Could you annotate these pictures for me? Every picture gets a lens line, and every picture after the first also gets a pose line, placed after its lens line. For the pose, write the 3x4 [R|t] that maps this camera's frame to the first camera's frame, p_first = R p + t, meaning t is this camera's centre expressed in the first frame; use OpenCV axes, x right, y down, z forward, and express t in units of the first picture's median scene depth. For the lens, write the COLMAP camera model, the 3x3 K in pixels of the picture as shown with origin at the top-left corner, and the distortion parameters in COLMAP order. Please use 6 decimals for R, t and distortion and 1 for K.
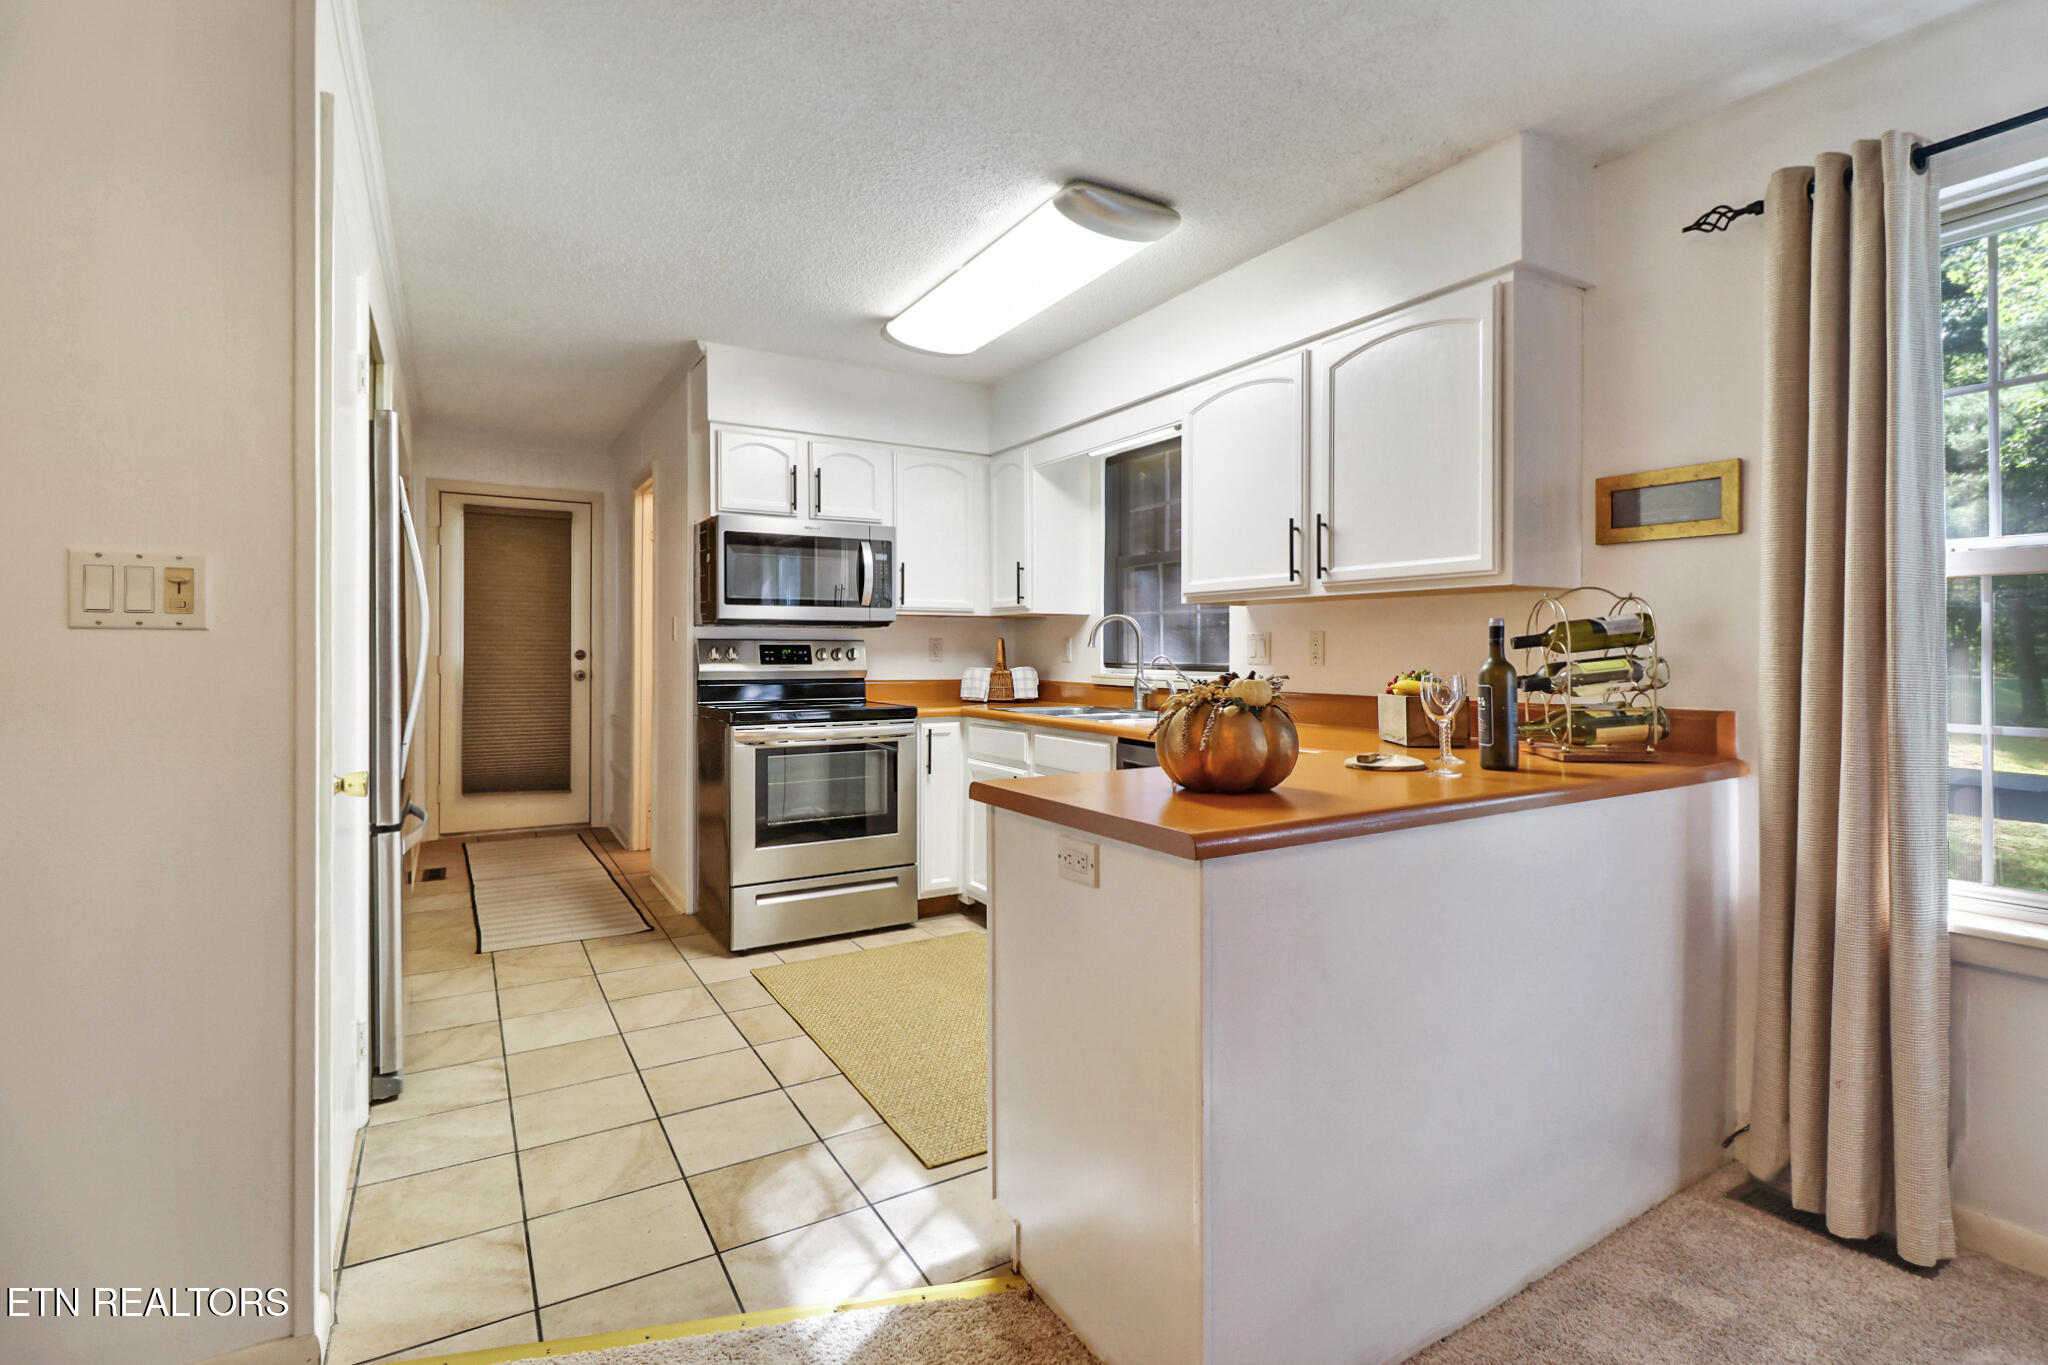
lens RADIAL K [[967.1, 0, 1027.1], [0, 967.1, 658.9], [0, 0, 1]] dist [-0.004267, -0.000916]
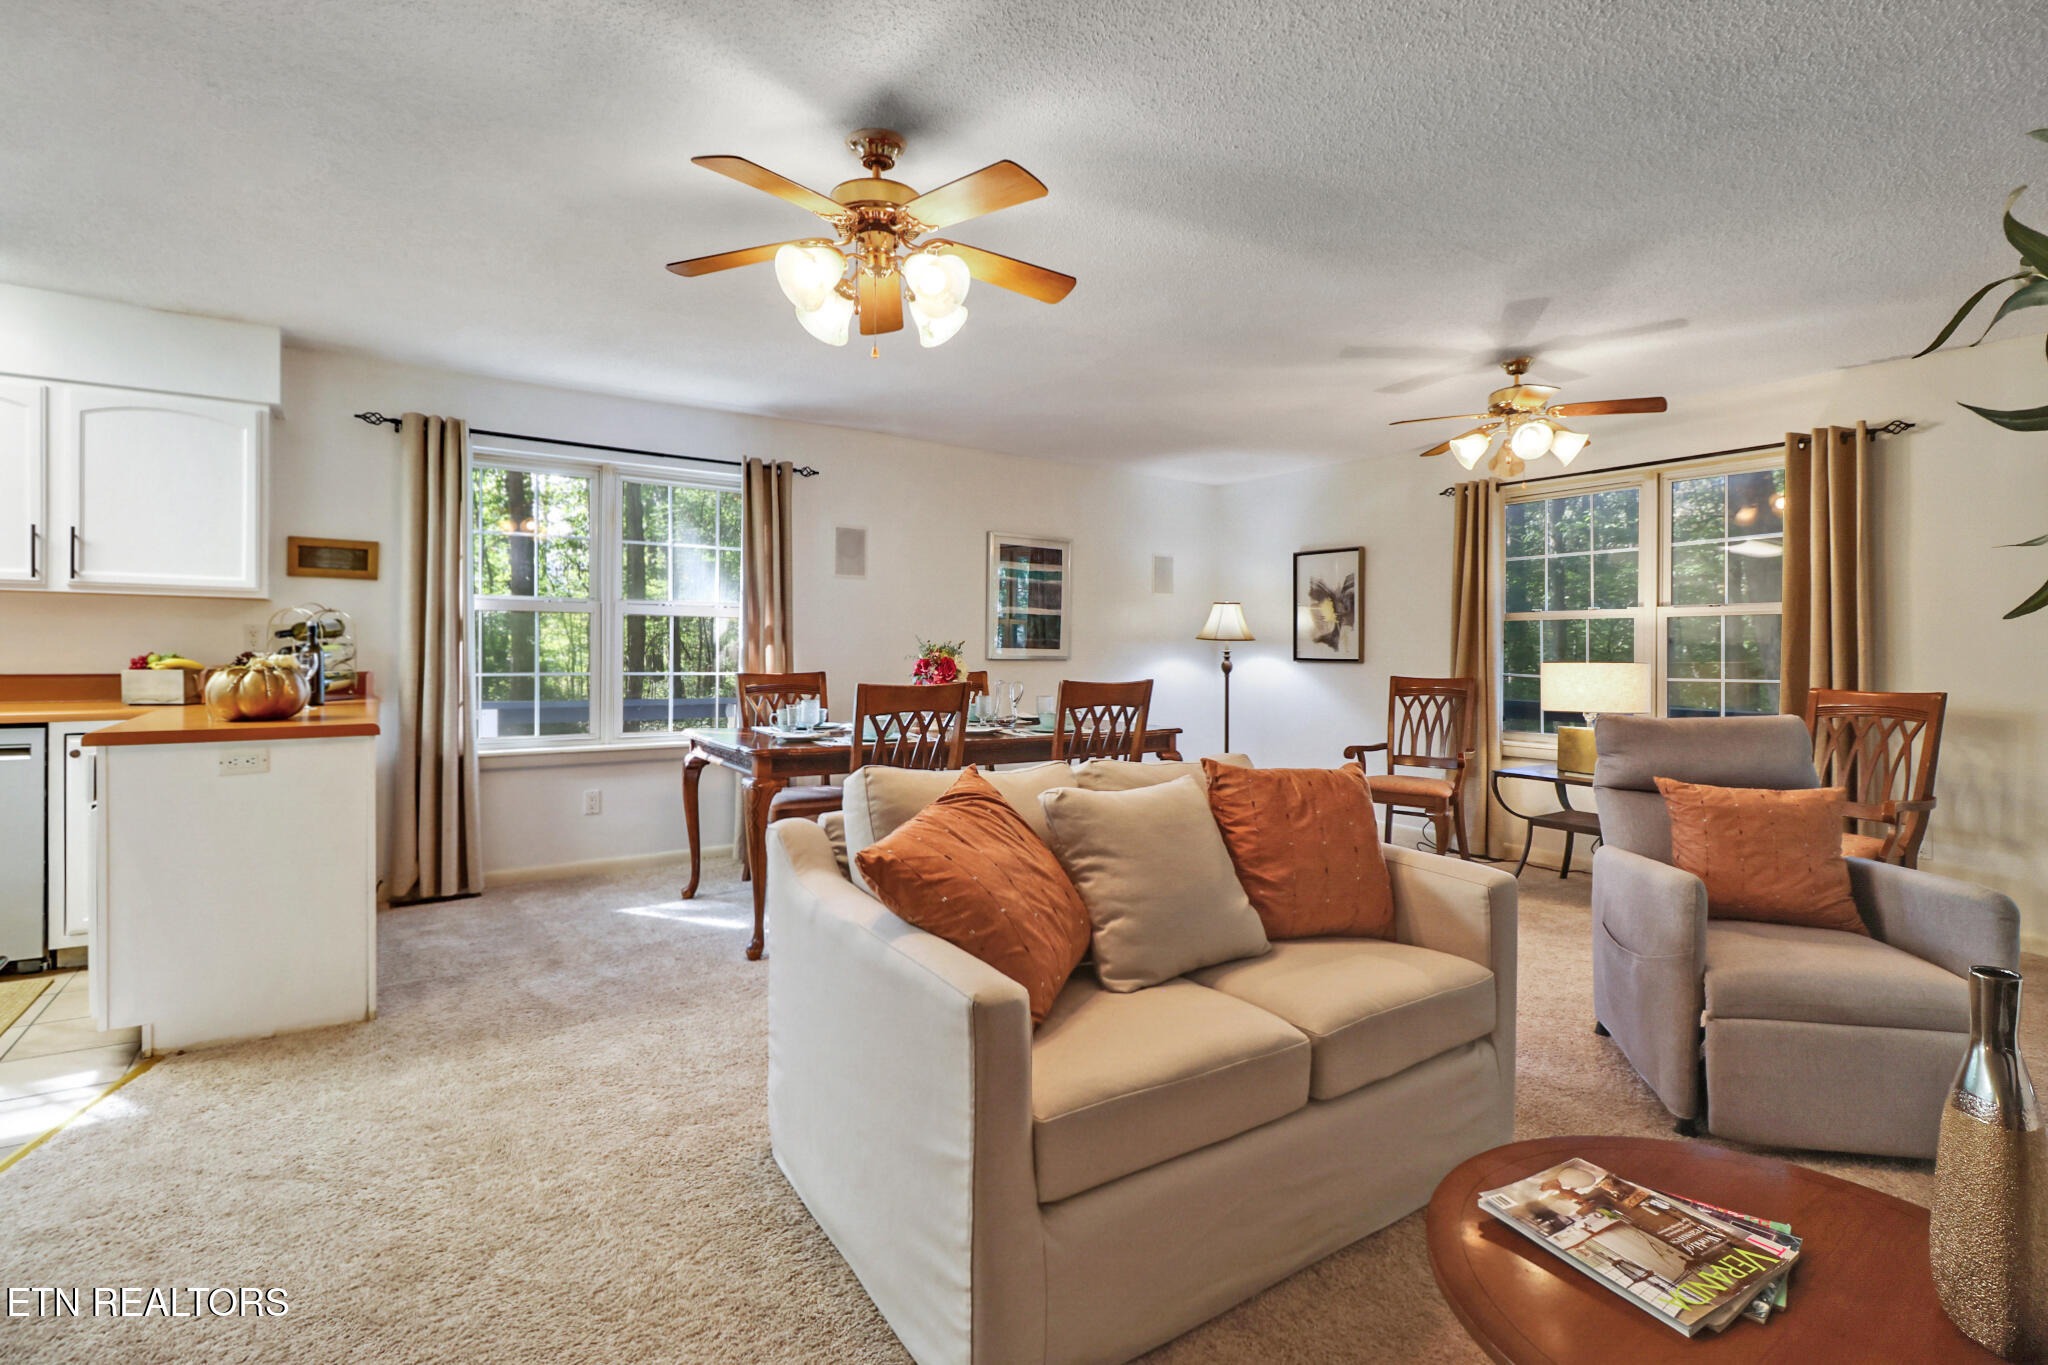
lens RADIAL K [[944.5, 0, 1028.1], [0, 944.5, 652.8], [0, 0, 1]] dist [-0.022655, -0.000753]
pose [[-0.067660, -0.005600, 0.997693, -0.651769], [-0.001744, 0.999983, 0.005495, 0.002240], [-0.997707, -0.001368, -0.067669, -0.099273]]
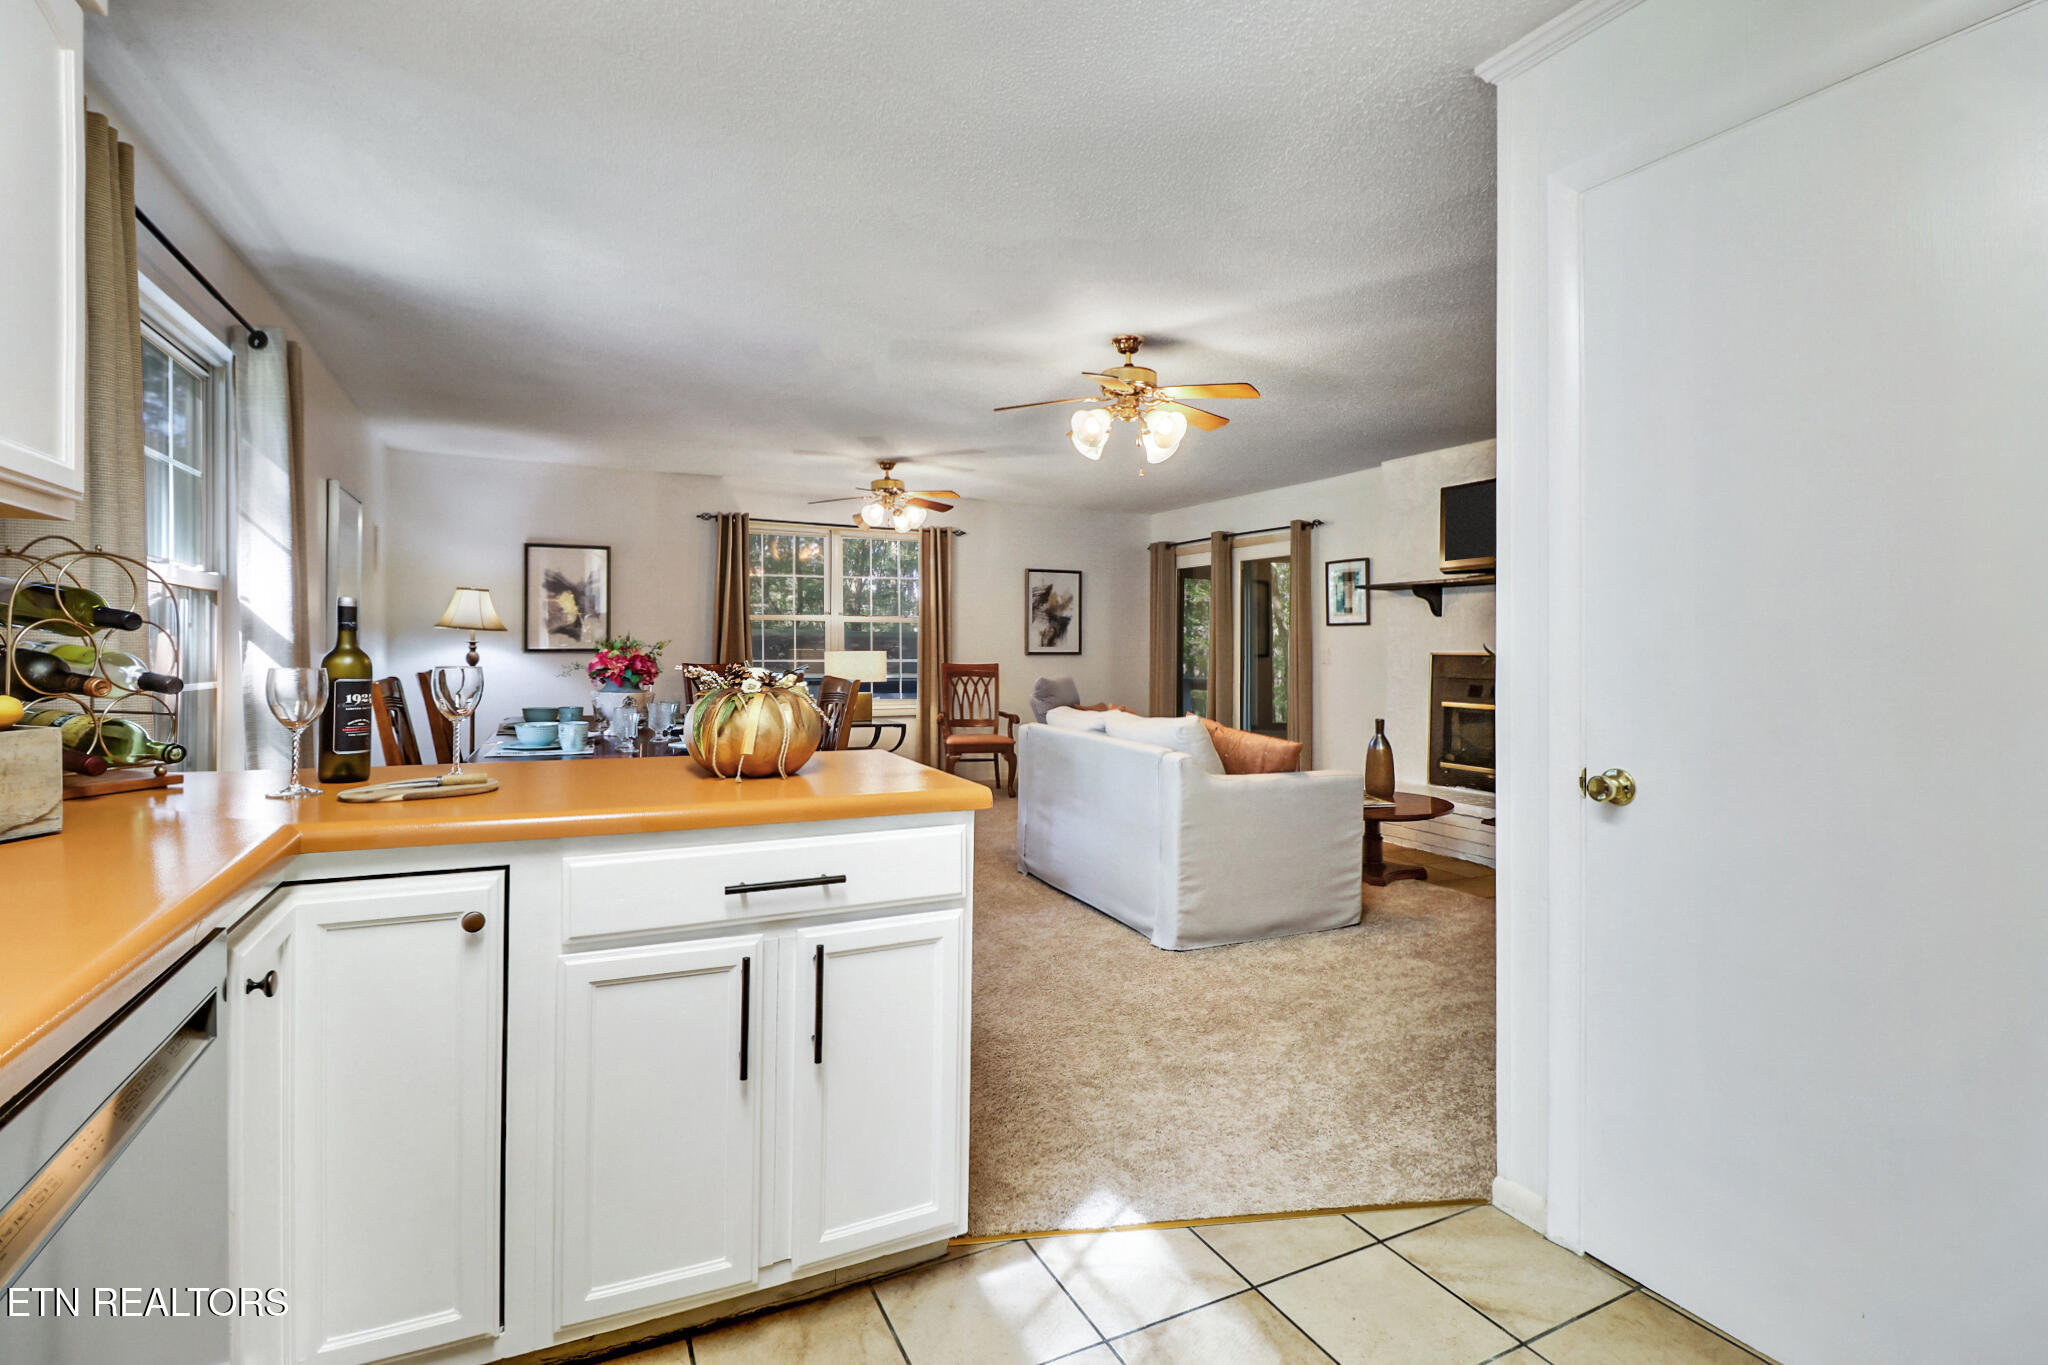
lens RADIAL K [[955.9, 0, 1032.9], [0, 955.9, 636.1], [0, 0, 1]] dist [0.003517, 0.000062]
pose [[-0.997865, -0.012784, 0.064047, -0.060622], [-0.012998, 0.999911, -0.002923, -0.007090], [-0.064004, -0.003750, -0.997943, 0.877530]]
